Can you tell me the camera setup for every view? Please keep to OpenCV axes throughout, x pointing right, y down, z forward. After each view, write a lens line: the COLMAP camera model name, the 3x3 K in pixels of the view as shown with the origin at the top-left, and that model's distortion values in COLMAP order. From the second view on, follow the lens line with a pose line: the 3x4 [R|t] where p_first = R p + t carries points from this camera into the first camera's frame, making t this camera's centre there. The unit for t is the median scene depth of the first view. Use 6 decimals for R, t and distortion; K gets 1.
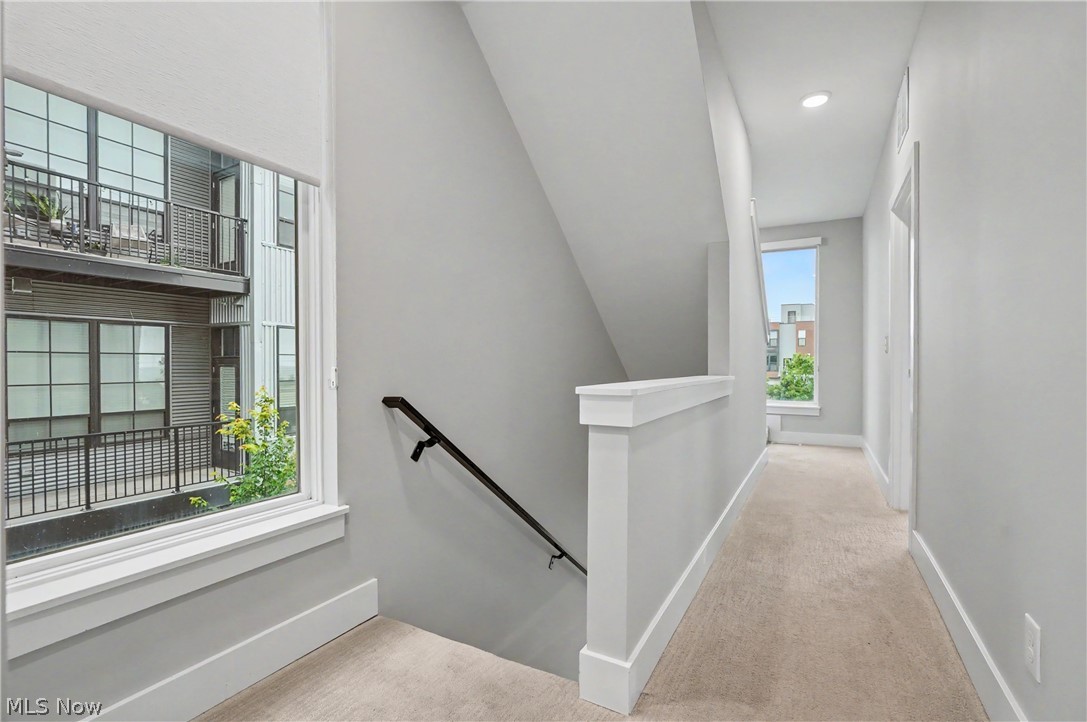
lens RADIAL K [[497.1, 0, 545.1], [0, 497.1, 366.2], [0, 0, 1]] dist [-0.009310, 0.001587]
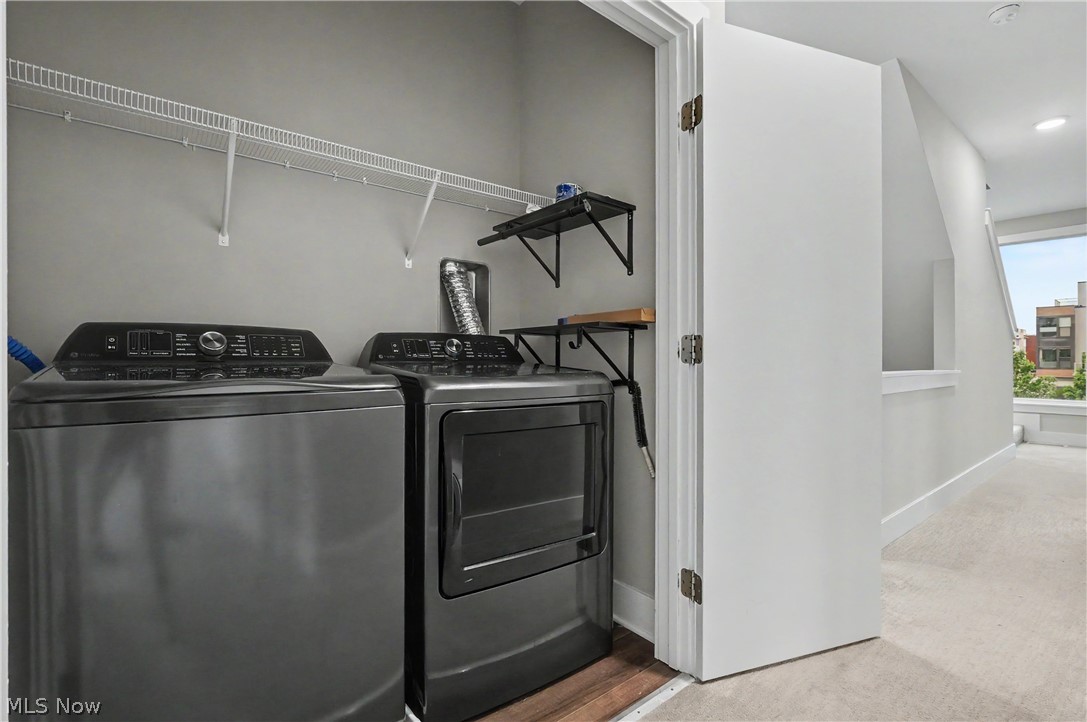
lens RADIAL K [[497.1, 0, 538.6], [0, 497.1, 357.3], [0, 0, 1]] dist [-0.009310, 0.001587]
pose [[0.924284, -0.001128, -0.381704, -0.062040], [-0.002264, 0.999962, -0.008436, 0.000005], [0.381699, 0.008661, 0.924246, -0.291890]]
